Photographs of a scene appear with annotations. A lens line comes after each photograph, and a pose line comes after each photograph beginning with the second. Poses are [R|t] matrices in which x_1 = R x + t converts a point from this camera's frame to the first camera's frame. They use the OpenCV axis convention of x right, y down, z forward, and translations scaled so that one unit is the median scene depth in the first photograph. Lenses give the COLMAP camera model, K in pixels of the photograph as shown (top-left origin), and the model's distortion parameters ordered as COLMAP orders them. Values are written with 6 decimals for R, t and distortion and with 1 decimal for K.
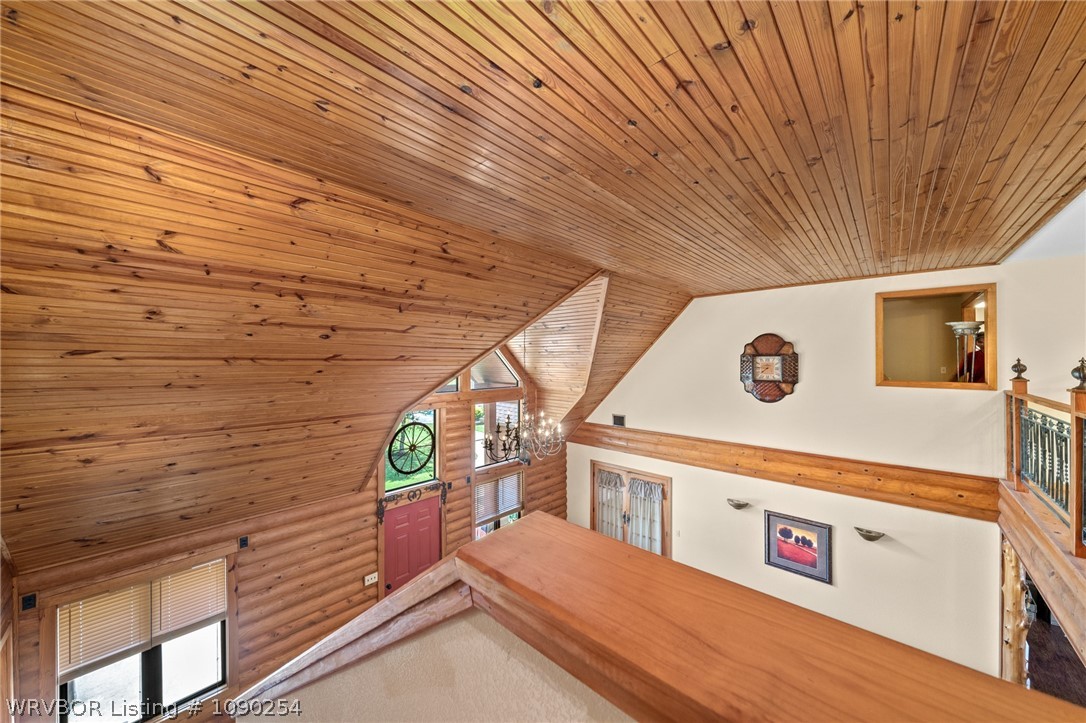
lens RADIAL K [[380.5, 0, 545.6], [0, 380.5, 361.4], [0, 0, 1]] dist [-0.001963, -0.000105]
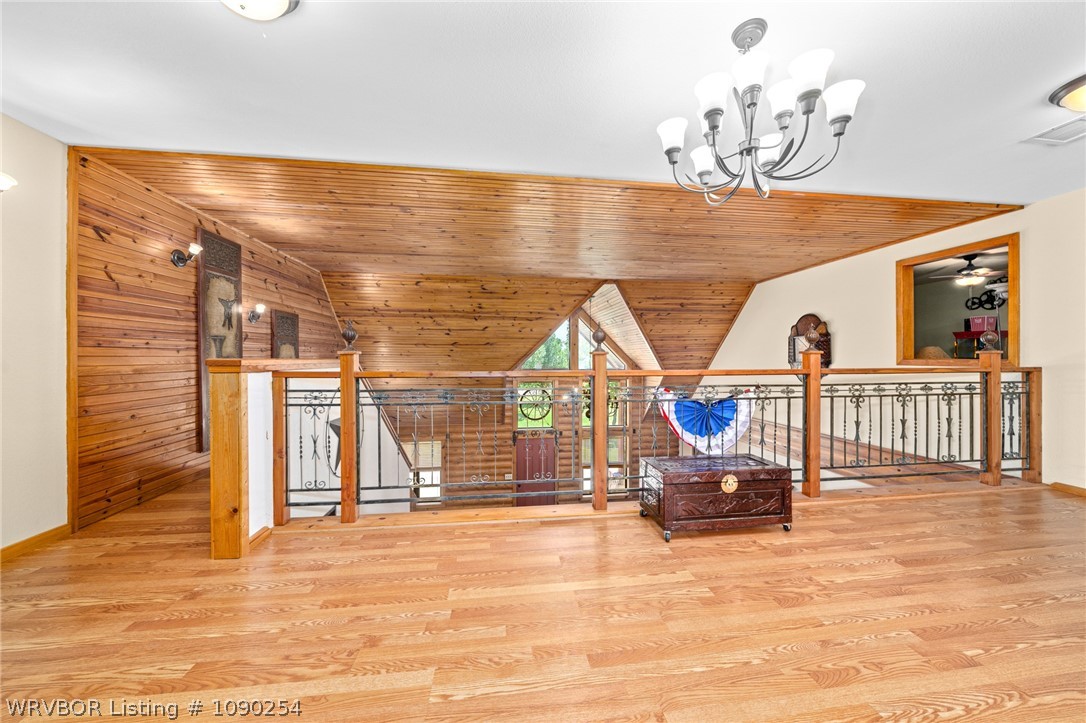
lens RADIAL K [[380.5, 0, 543.8], [0, 380.5, 358.7], [0, 0, 1]] dist [-0.001963, -0.000105]
pose [[0.761209, 0.001106, -0.648506, 0.764854], [-0.002522, 0.999996, -0.001255, 0.047252], [0.648502, 0.002590, 0.761209, -0.192424]]
